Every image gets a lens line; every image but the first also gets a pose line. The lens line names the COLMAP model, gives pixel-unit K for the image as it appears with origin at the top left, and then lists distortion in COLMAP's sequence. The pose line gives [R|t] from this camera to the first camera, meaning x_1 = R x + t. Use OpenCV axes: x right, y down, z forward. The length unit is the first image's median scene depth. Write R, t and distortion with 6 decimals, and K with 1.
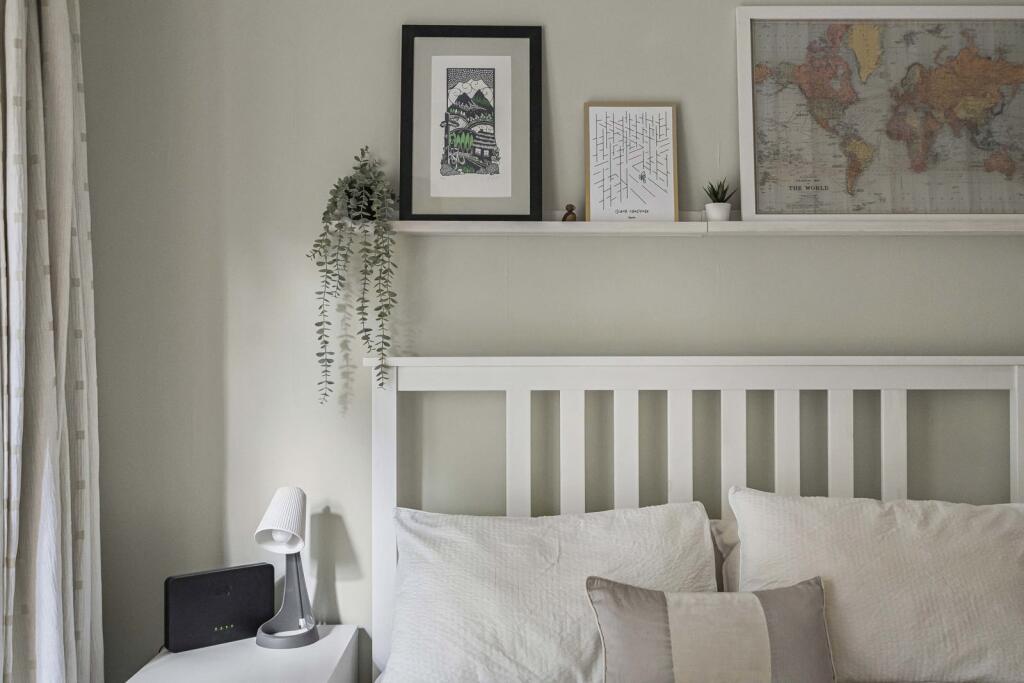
lens RADIAL K [[1003.5, 0, 509.6], [0, 1003.5, 372.8], [0, 0, 1]] dist [0.007408, 0.000000]
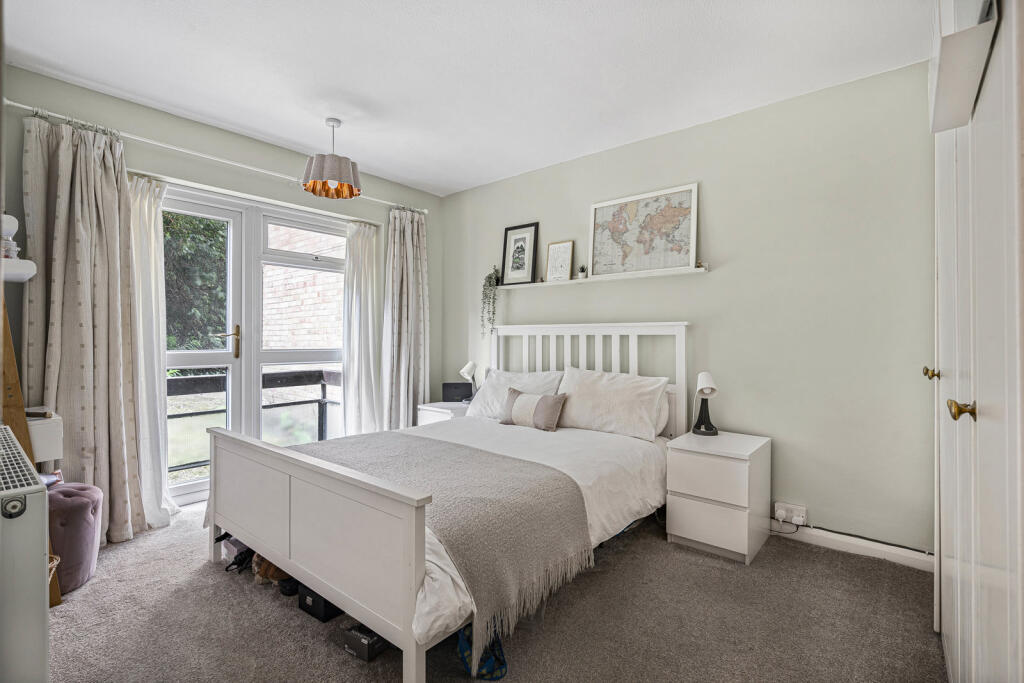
lens RADIAL K [[467.9, 0, 508.1], [0, 467.9, 340.6], [0, 0, 1]] dist [0.000736, 0.000003]
pose [[0.763219, 0.005990, -0.646112, 0.938114], [0.002604, 0.999920, 0.012346, 0.015740], [0.646134, -0.011105, 0.763143, -0.208373]]
